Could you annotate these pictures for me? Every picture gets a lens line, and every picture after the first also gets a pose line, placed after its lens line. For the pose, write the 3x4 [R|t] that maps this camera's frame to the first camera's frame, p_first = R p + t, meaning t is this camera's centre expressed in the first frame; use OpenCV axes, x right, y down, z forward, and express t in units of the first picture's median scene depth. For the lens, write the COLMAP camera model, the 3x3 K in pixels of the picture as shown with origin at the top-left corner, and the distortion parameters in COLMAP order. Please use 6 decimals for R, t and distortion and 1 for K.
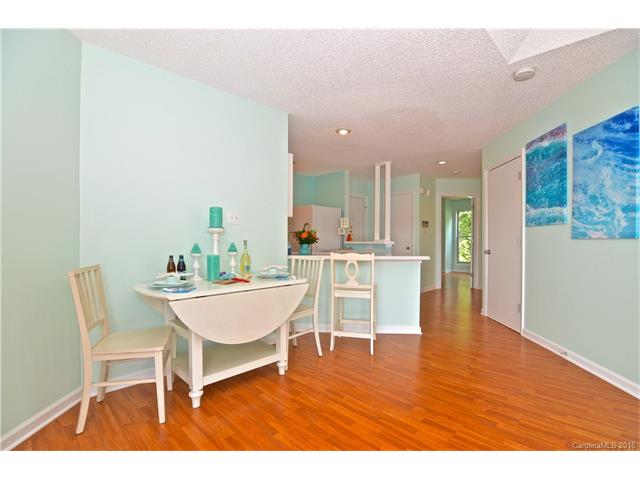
lens RADIAL K [[311.8, 0, 322.2], [0, 311.8, 243.1], [0, 0, 1]] dist [-0.015396, -0.005394]
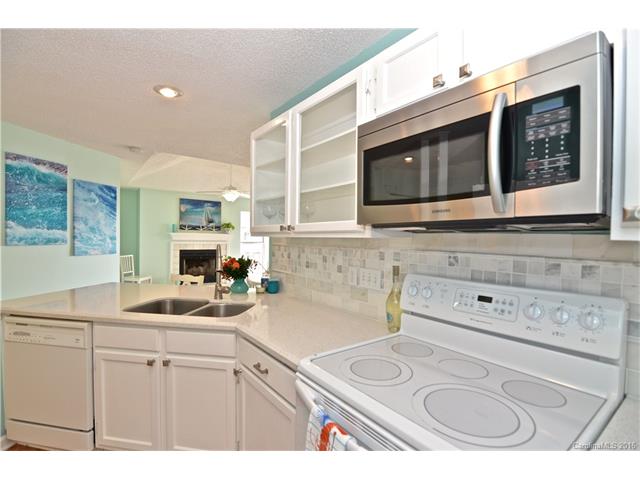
lens RADIAL K [[311.8, 0, 324.2], [0, 311.8, 239.8], [0, 0, 1]] dist [-0.015396, -0.005394]
pose [[-0.992772, -0.017930, 0.118671, -0.412306], [-0.015853, 0.999705, 0.018423, -0.119176], [-0.118966, 0.016408, -0.992763, 2.078870]]
